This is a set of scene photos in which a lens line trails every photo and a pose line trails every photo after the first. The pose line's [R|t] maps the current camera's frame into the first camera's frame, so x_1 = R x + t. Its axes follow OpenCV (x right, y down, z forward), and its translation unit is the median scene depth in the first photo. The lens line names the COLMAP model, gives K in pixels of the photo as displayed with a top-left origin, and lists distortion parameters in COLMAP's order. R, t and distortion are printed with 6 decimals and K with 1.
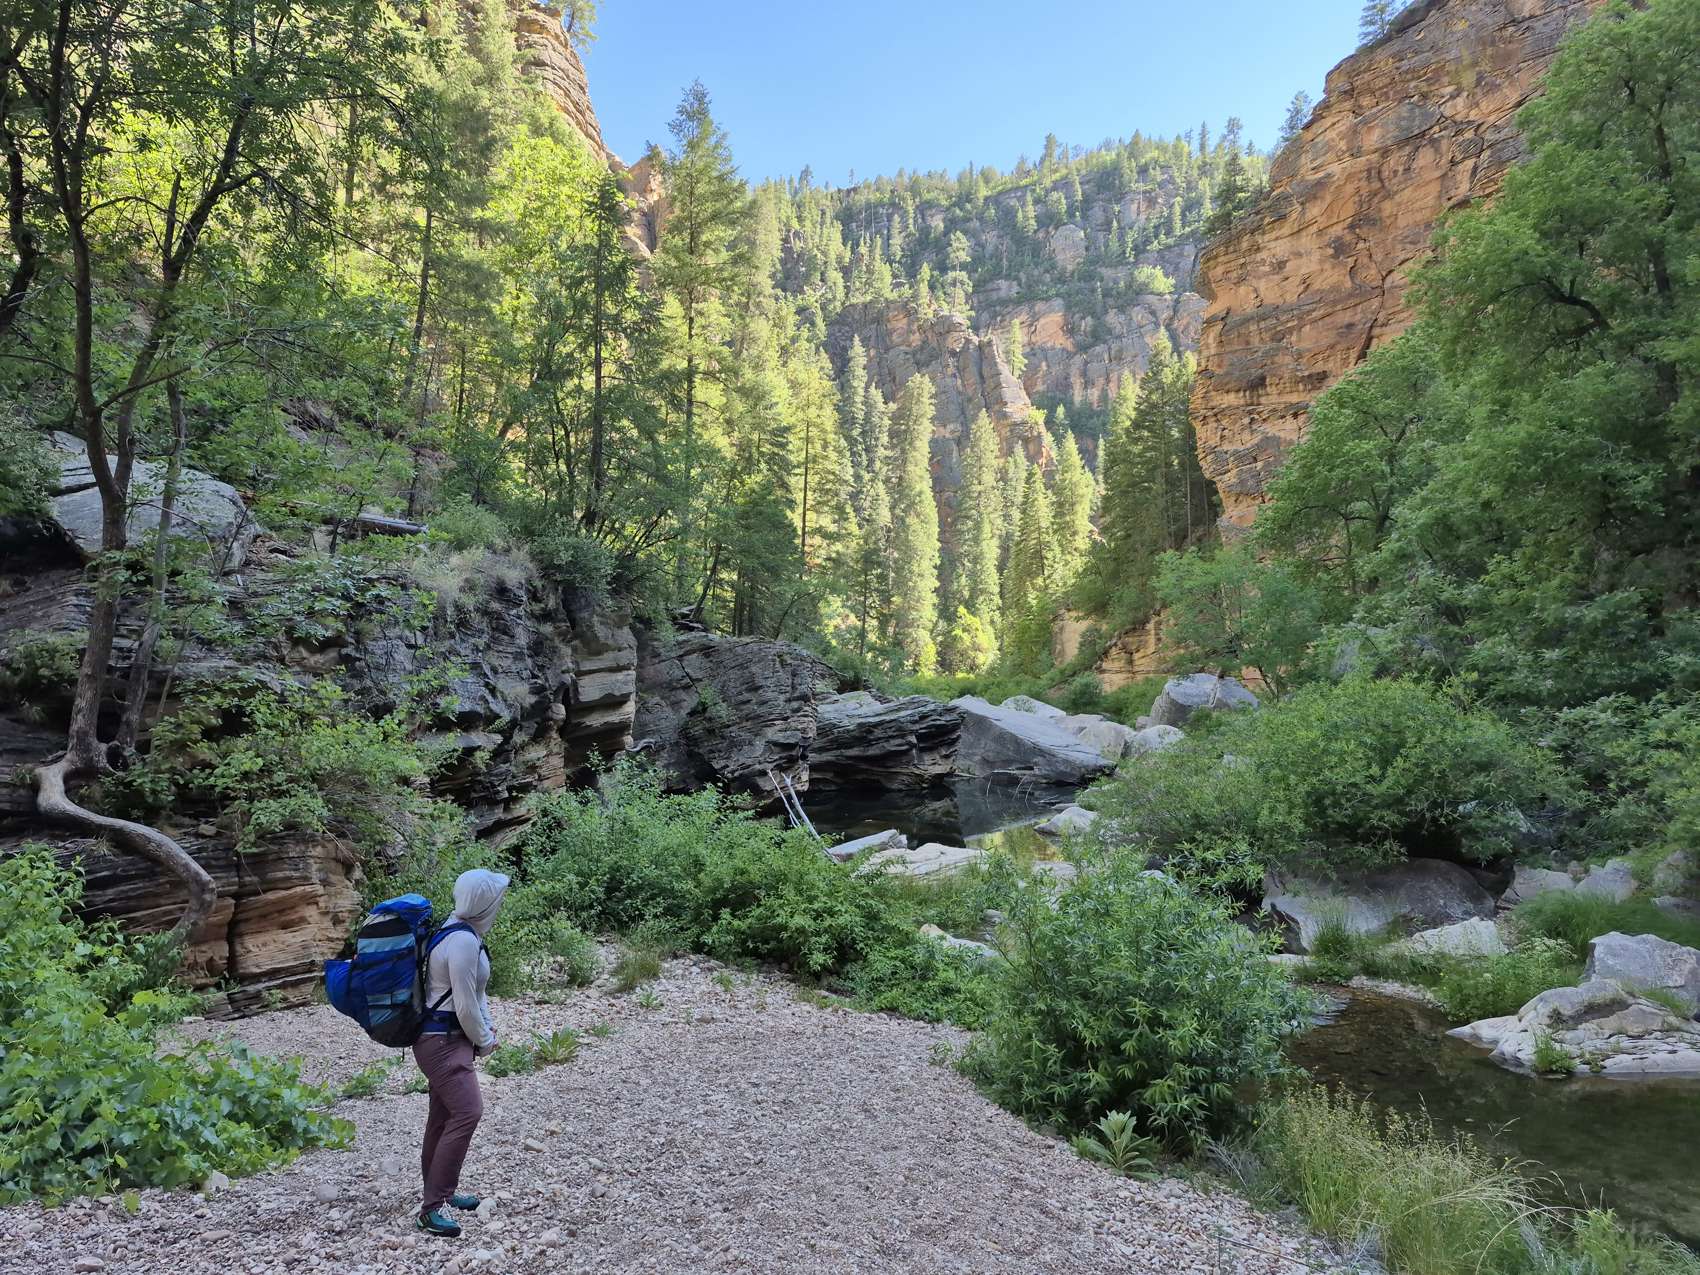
lens RADIAL K [[1144.4, 0, 829.3], [0, 1144.4, 640.4], [0, 0, 1]] dist [0.080855, -0.088989]
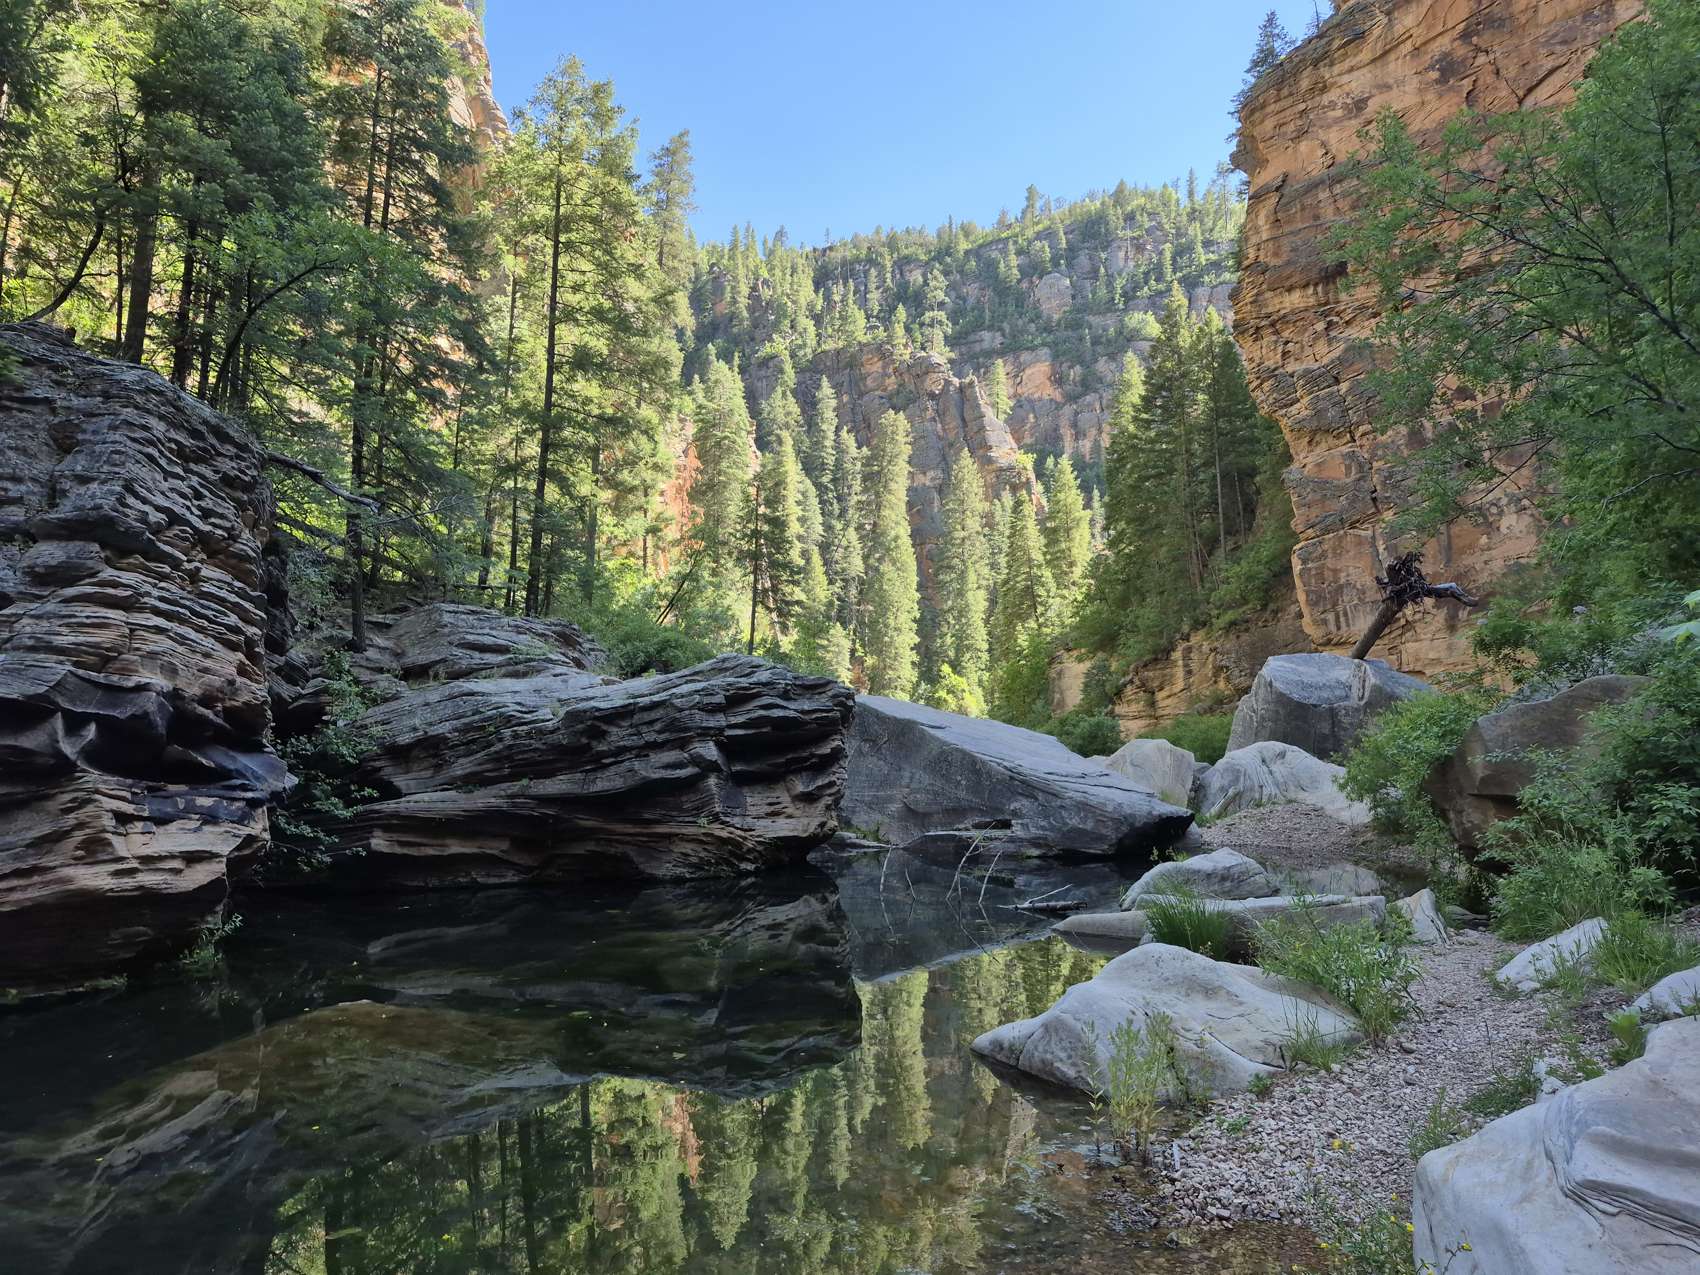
lens RADIAL K [[1144.4, 0, 829.3], [0, 1144.4, 640.4], [0, 0, 1]] dist [0.080855, -0.088989]
pose [[0.999876, -0.015422, 0.003304, 0.040696], [0.015628, 0.997025, -0.075476, 0.027745], [-0.002130, 0.075519, 0.997142, 0.208938]]
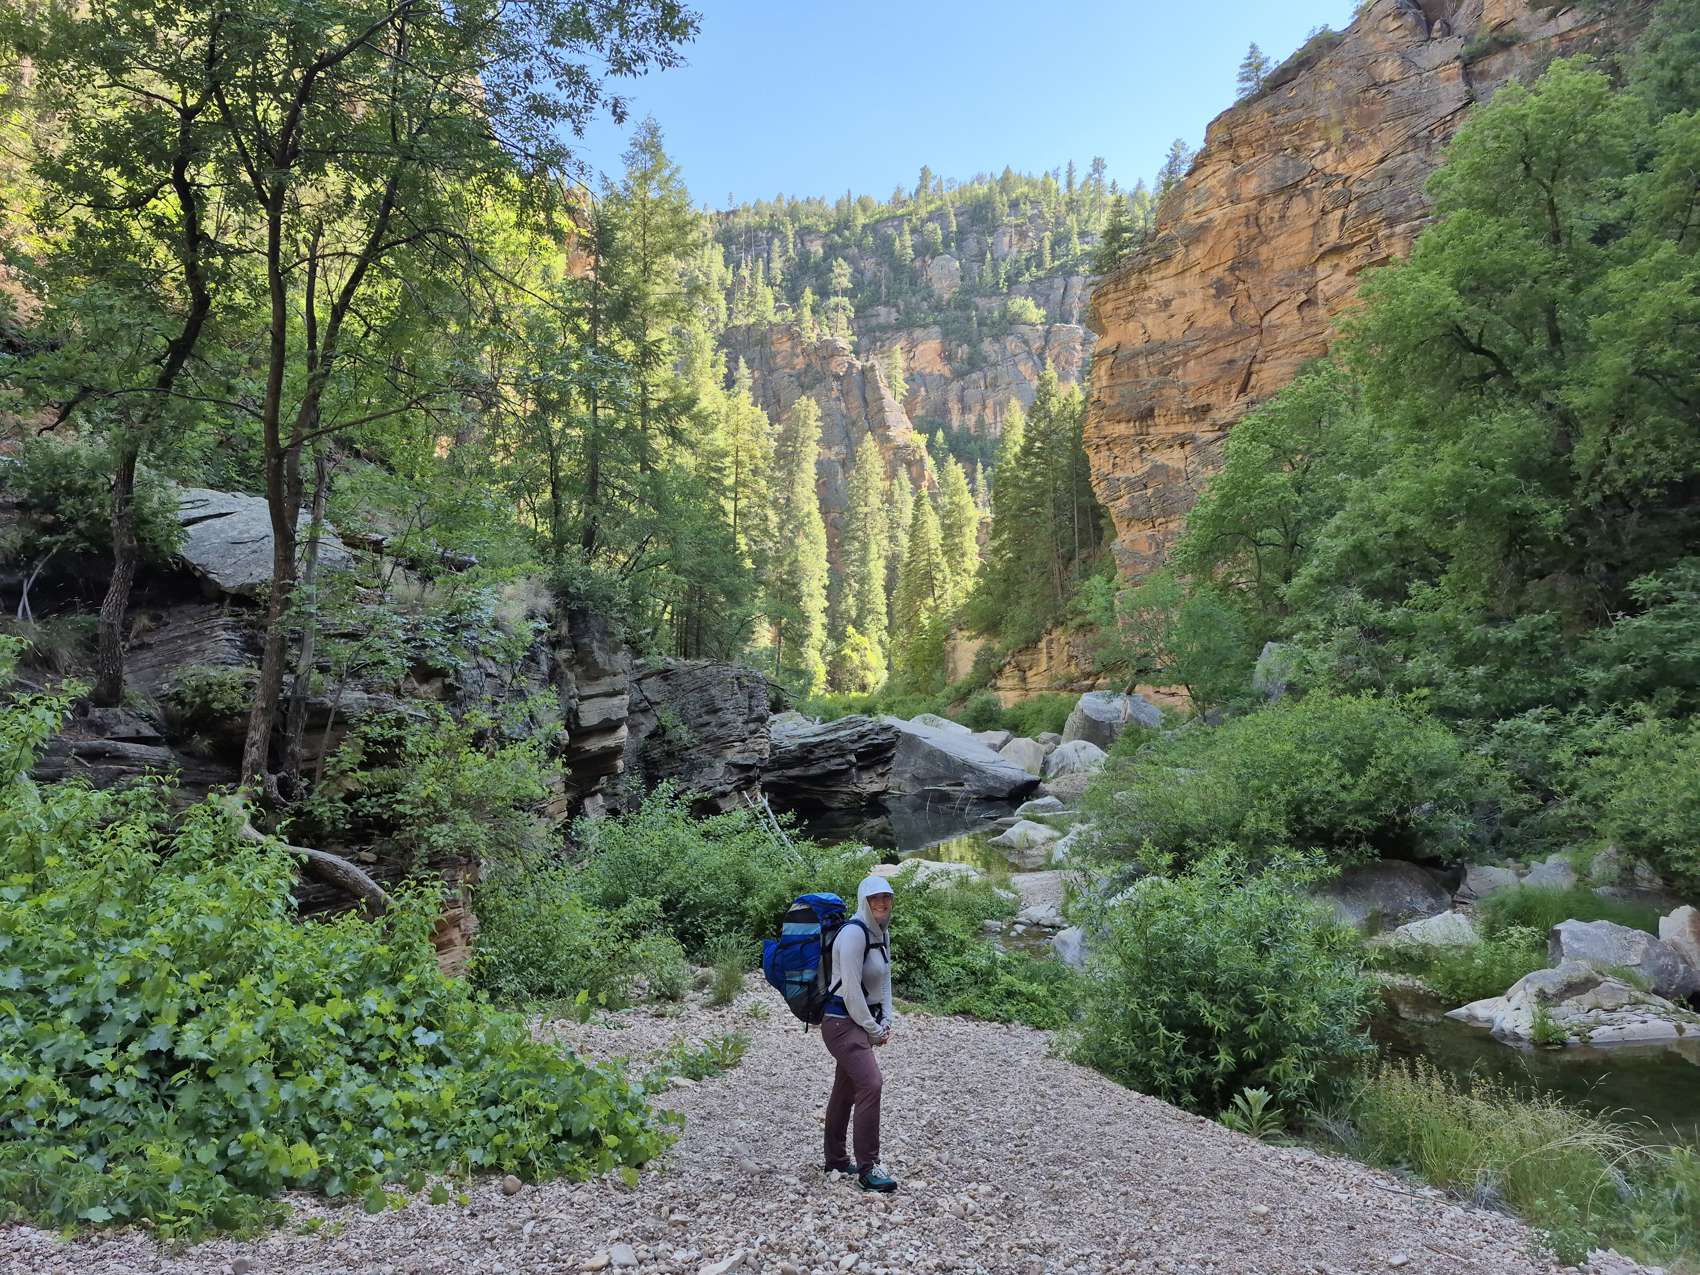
lens RADIAL K [[1144.4, 0, 829.3], [0, 1144.4, 640.4], [0, 0, 1]] dist [0.080855, -0.088989]
pose [[0.994168, -0.006402, 0.107656, -0.020109], [0.008248, 0.999826, -0.016711, -0.000712], [-0.107531, 0.017502, 0.994048, -0.005592]]
